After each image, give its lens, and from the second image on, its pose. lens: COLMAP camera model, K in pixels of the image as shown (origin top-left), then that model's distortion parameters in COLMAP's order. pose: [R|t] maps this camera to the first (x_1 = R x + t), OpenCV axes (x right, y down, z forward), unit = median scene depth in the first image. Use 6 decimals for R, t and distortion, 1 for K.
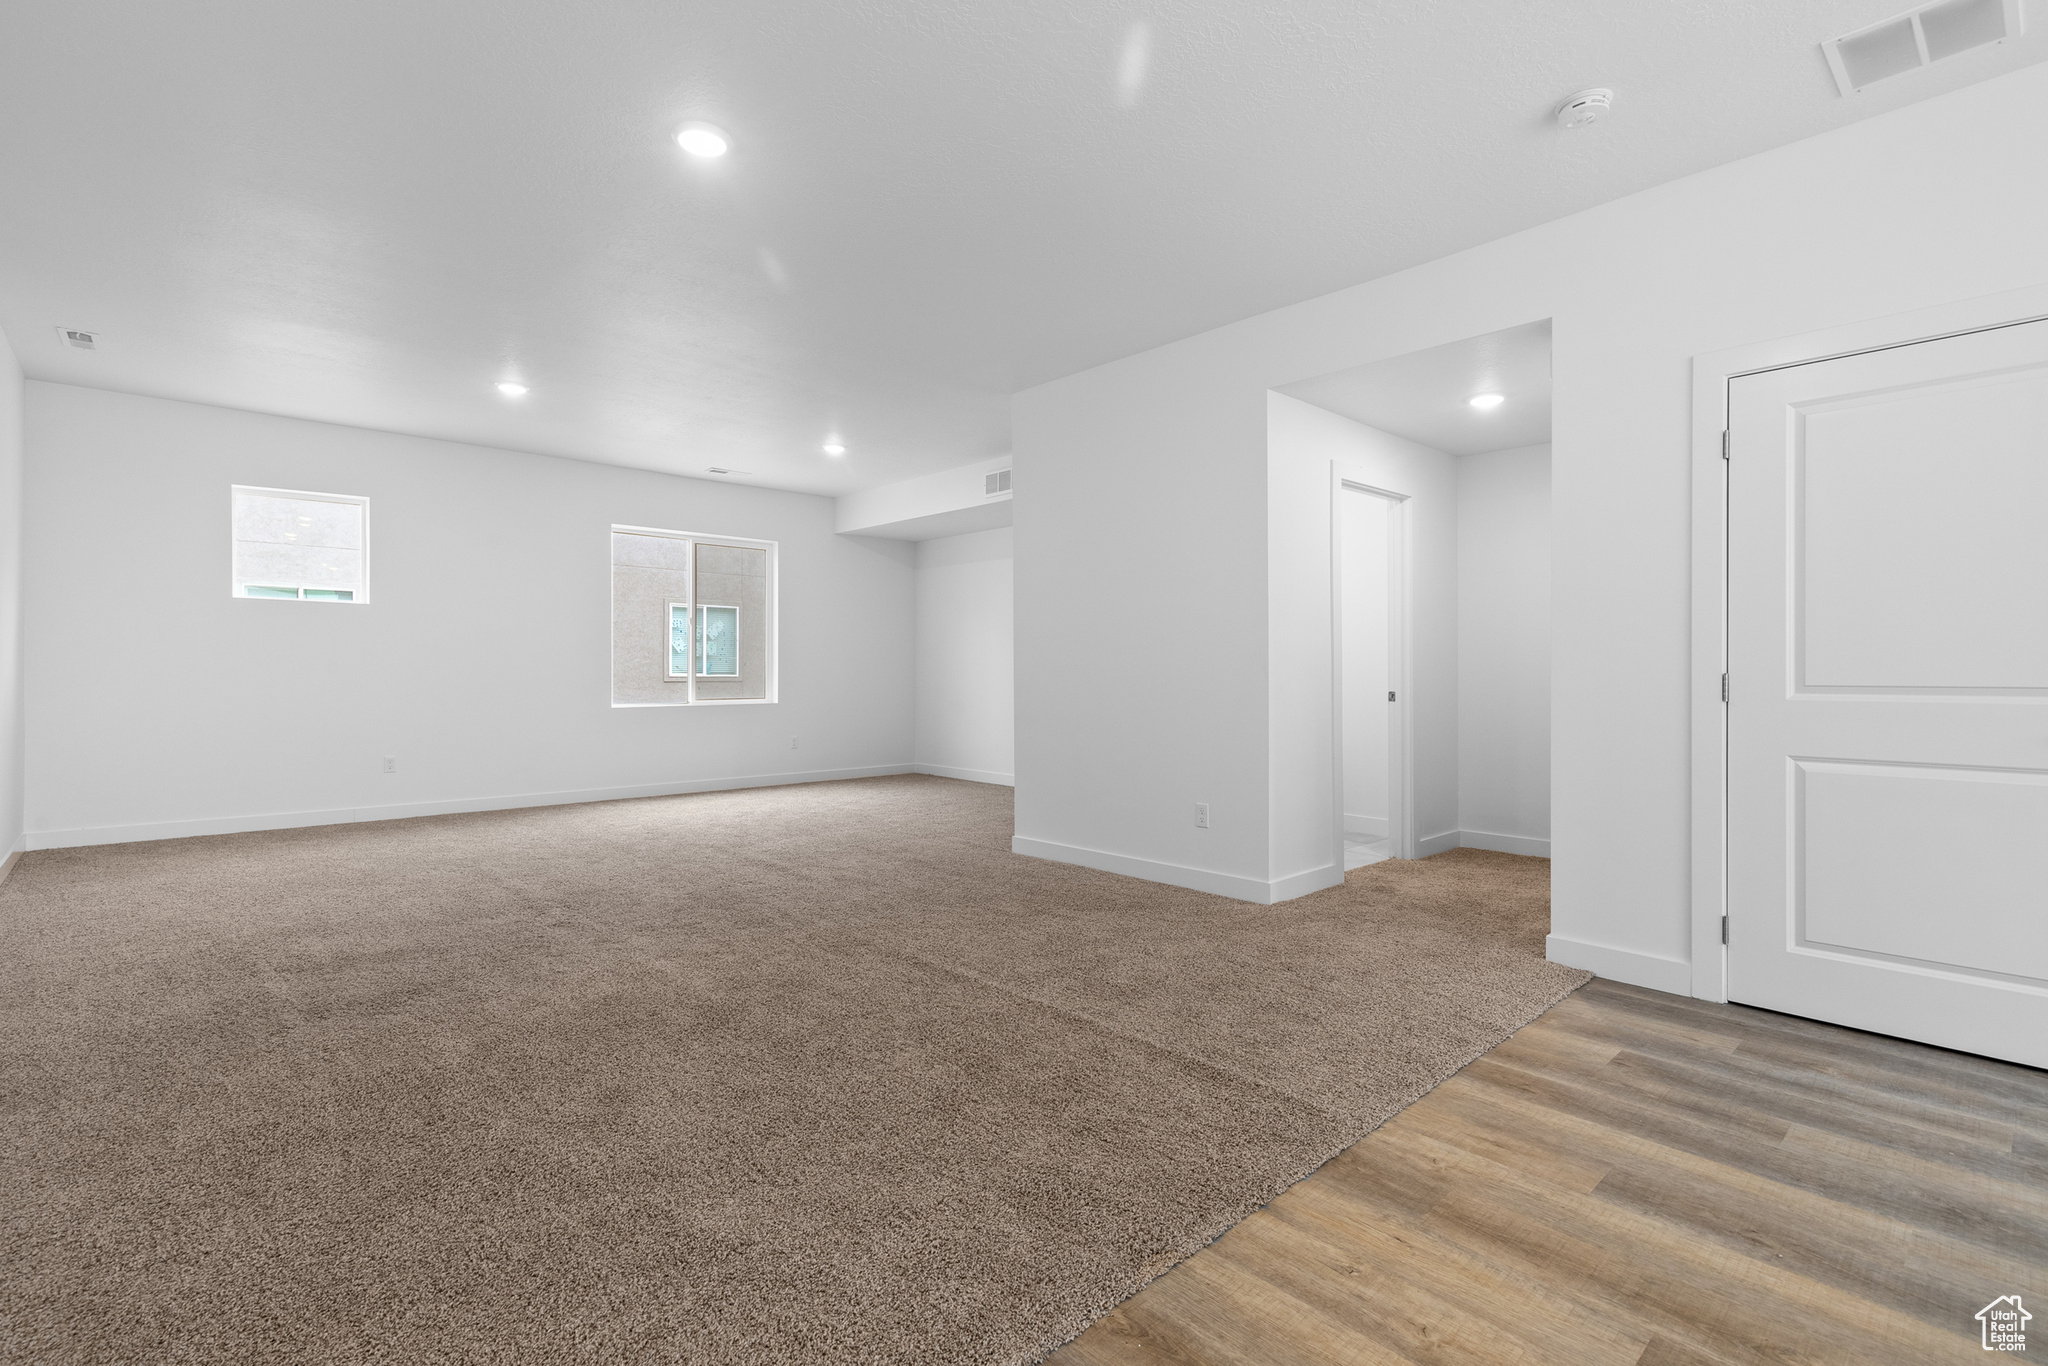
lens RADIAL K [[942.3, 0, 1026.2], [0, 942.3, 671.2], [0, 0, 1]] dist [0.002271, 0.000397]
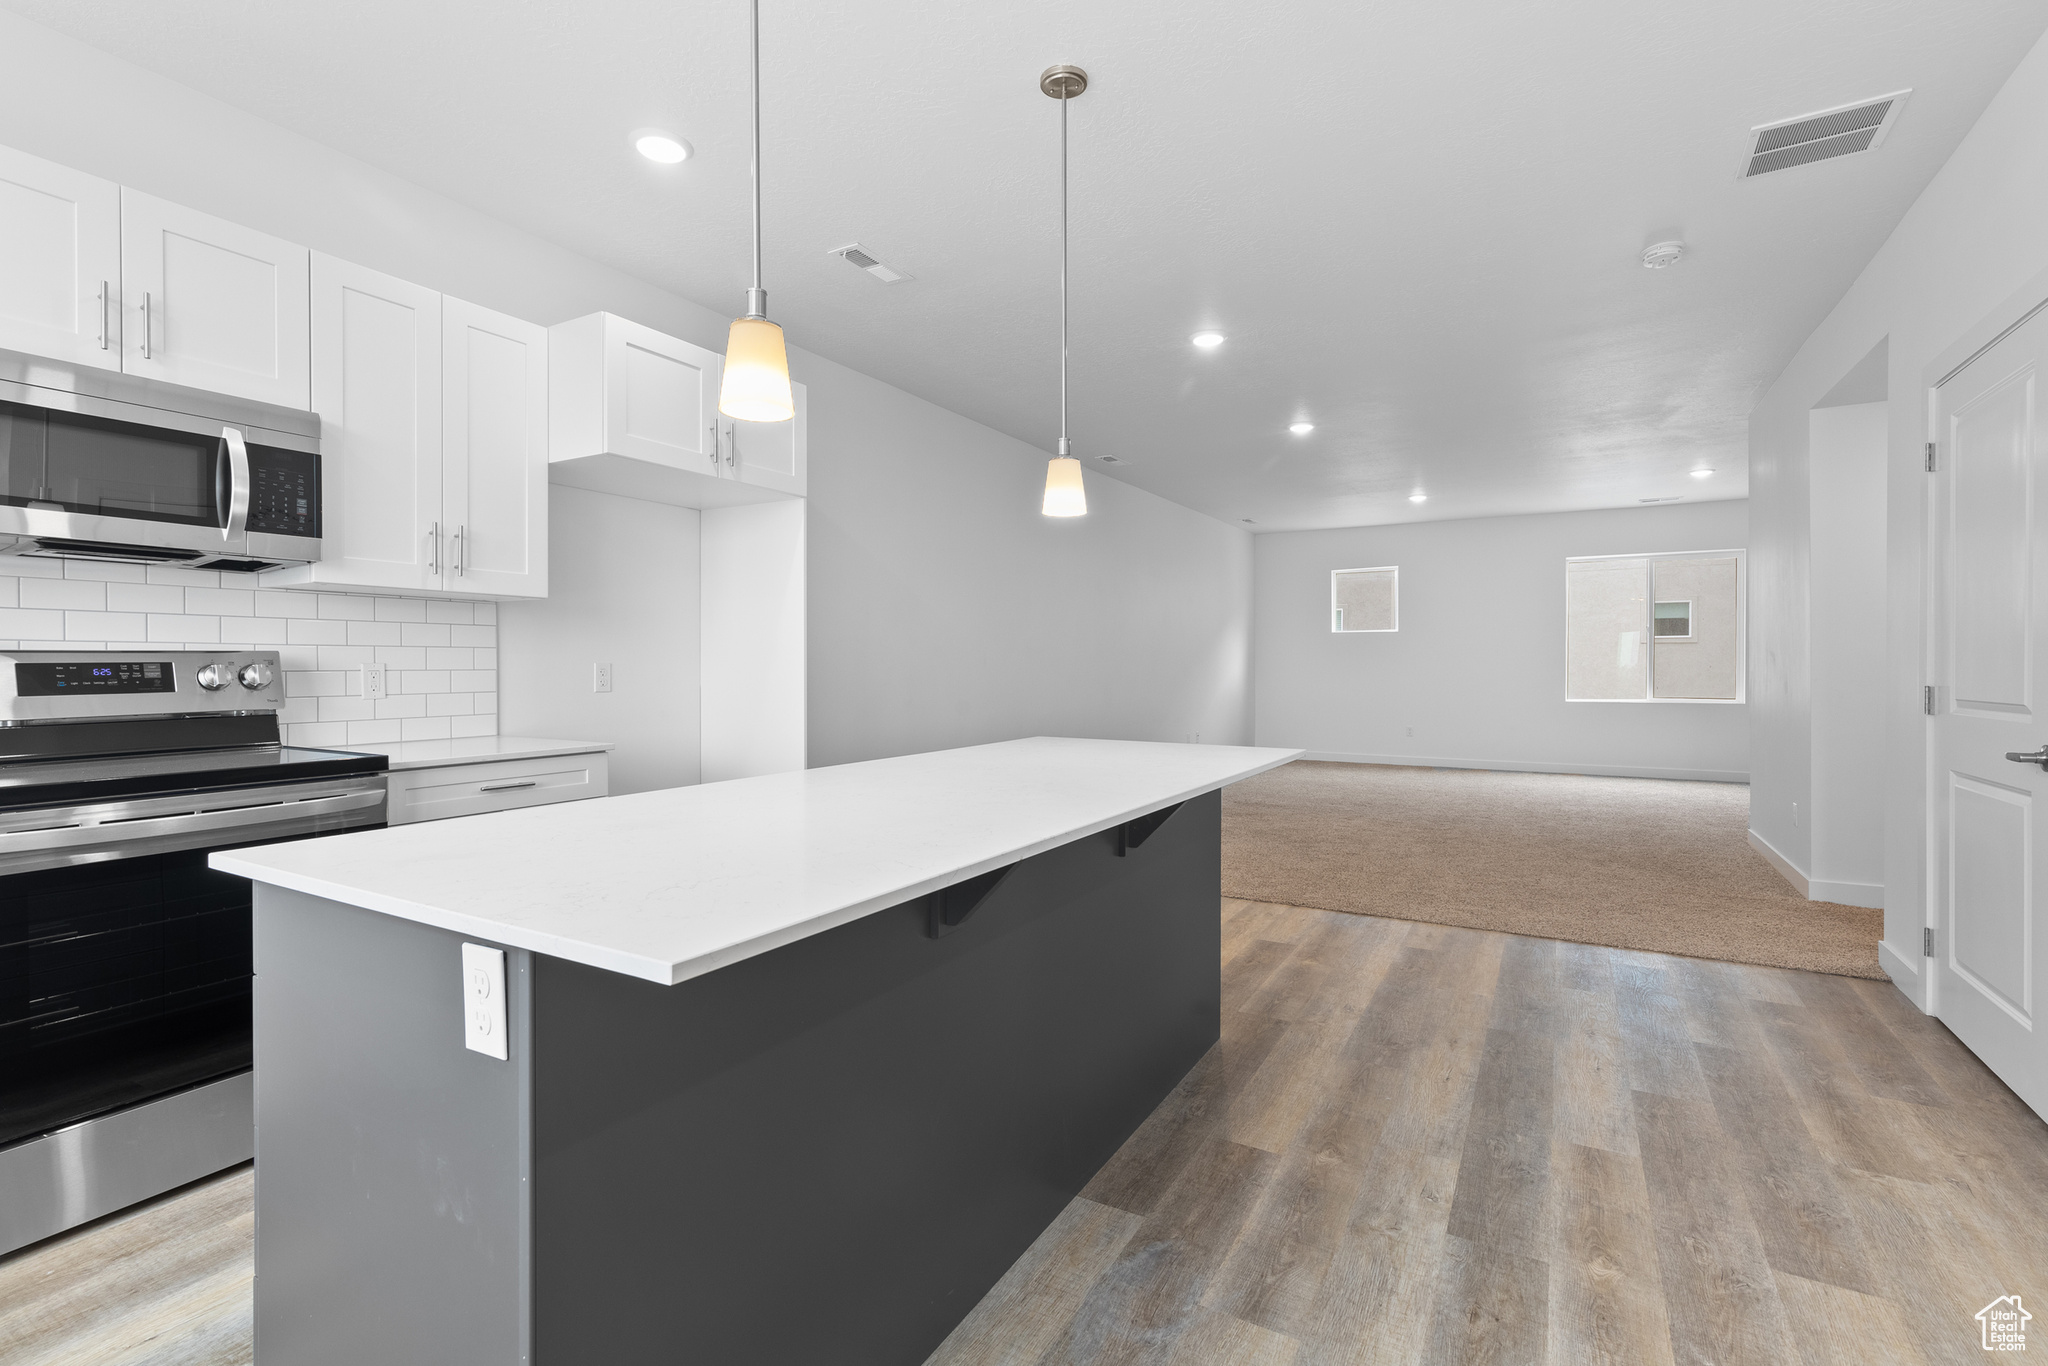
lens RADIAL K [[942.3, 0, 1026.2], [0, 942.3, 671.2], [0, 0, 1]] dist [0.002271, 0.000397]
pose [[0.283033, 0.000999, -0.959110, 1.578751], [0.003429, 0.999992, 0.002054, -0.018686], [0.959104, -0.003870, 0.283028, -0.216184]]
